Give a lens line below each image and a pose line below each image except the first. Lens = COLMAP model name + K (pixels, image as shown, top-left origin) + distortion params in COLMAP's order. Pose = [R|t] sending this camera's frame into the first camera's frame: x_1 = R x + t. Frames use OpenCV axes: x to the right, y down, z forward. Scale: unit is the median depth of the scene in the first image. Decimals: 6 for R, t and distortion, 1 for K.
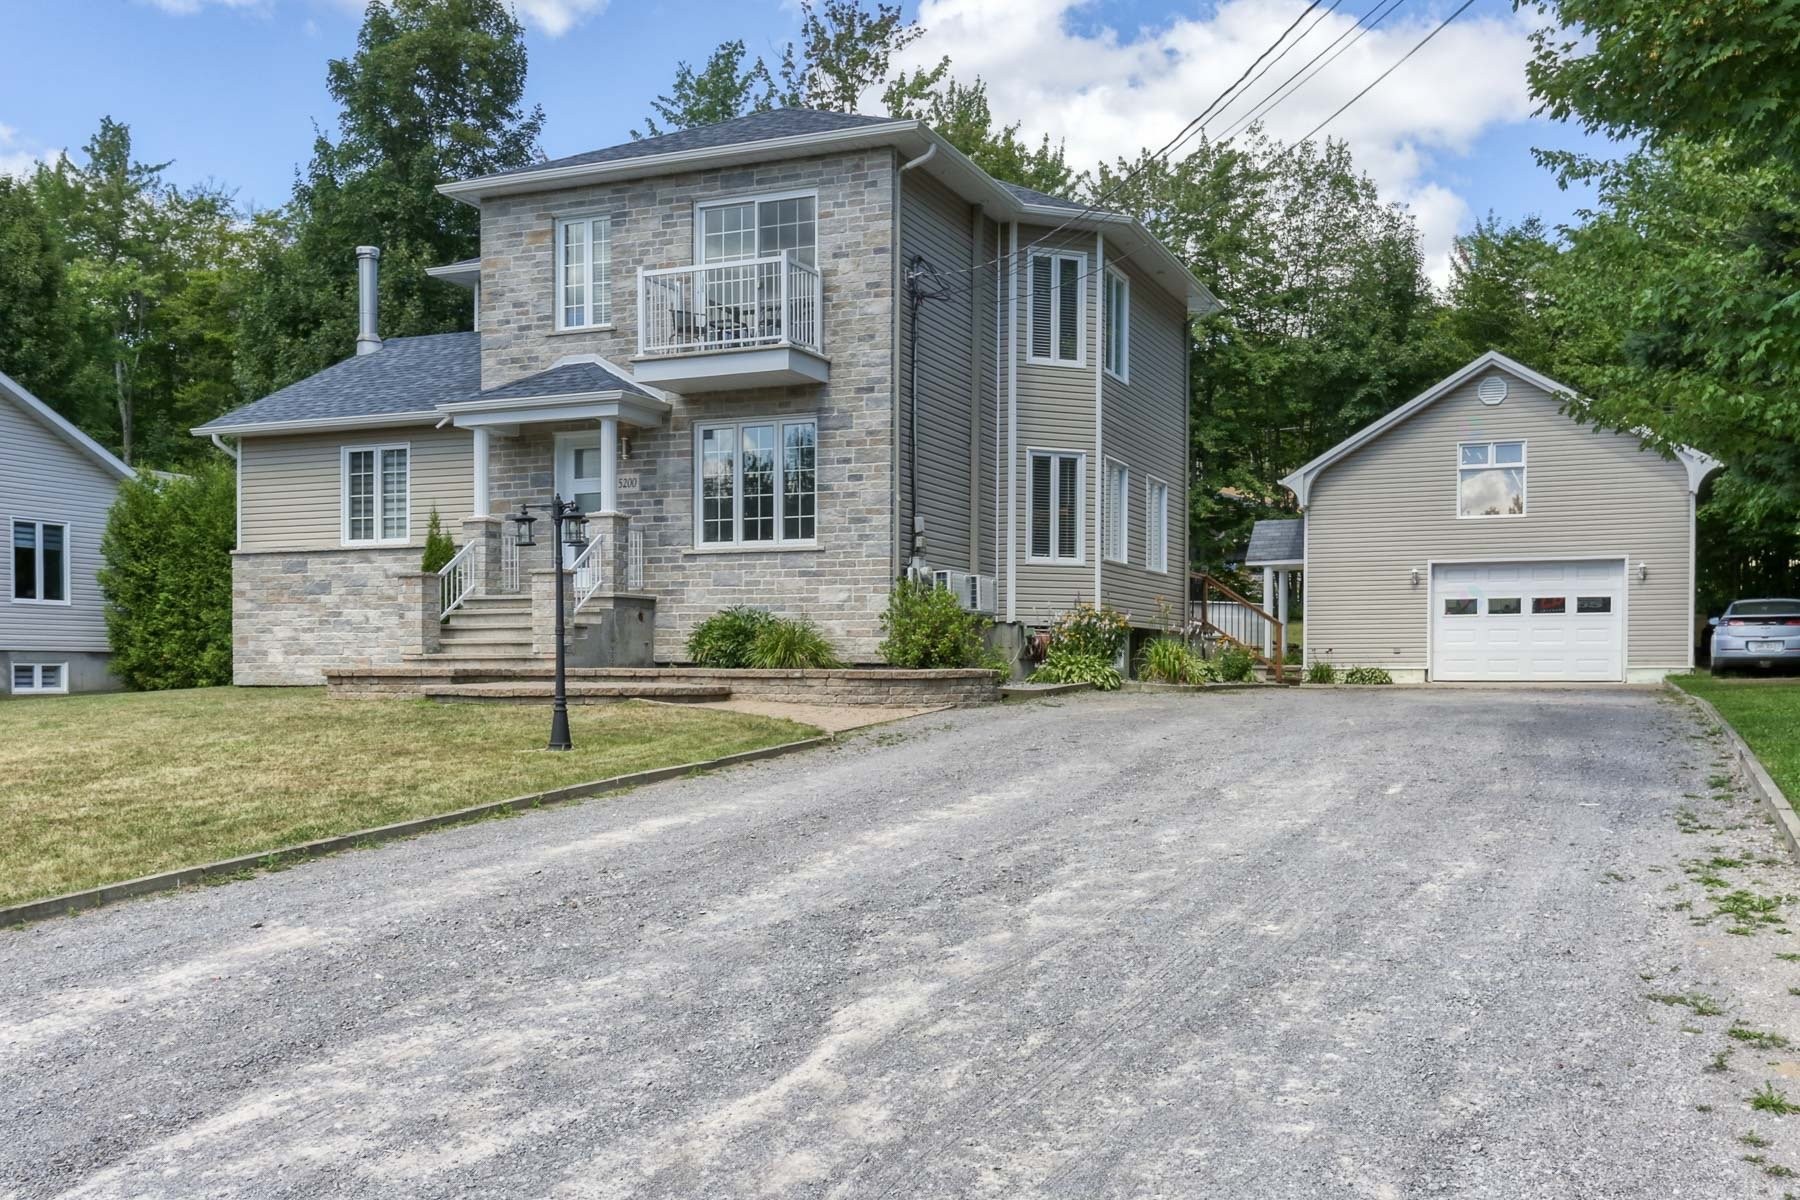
lens RADIAL K [[1722.7, 0, 900.0], [0, 1722.7, 600.0], [0, 0, 1]] dist [-0.010999, 0.023380]
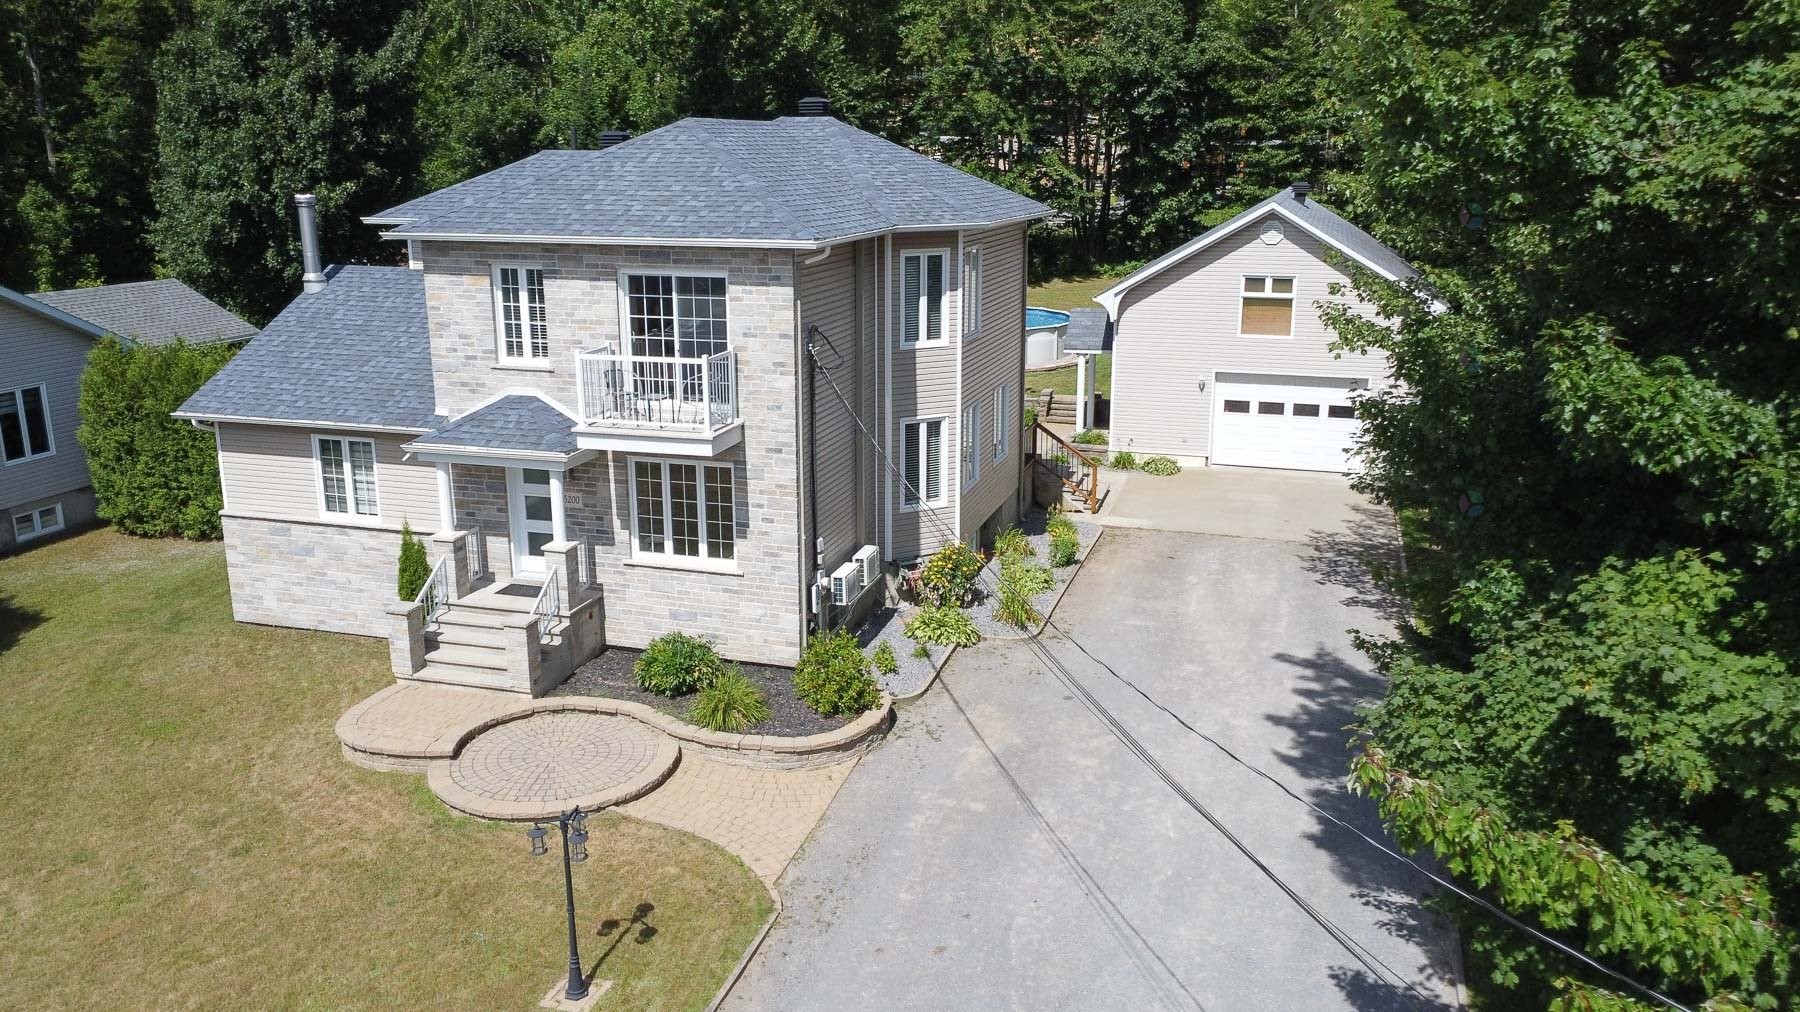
lens RADIAL K [[1445.1, 0, 900.0], [0, 1445.1, 506.0], [0, 0, 1]] dist [0.005877, -0.015065]
pose [[0.994784, -0.028553, 0.097927, -0.027886], [0.004228, 0.970742, 0.240086, -0.277304], [-0.101917, -0.238419, 0.965800, 0.009822]]
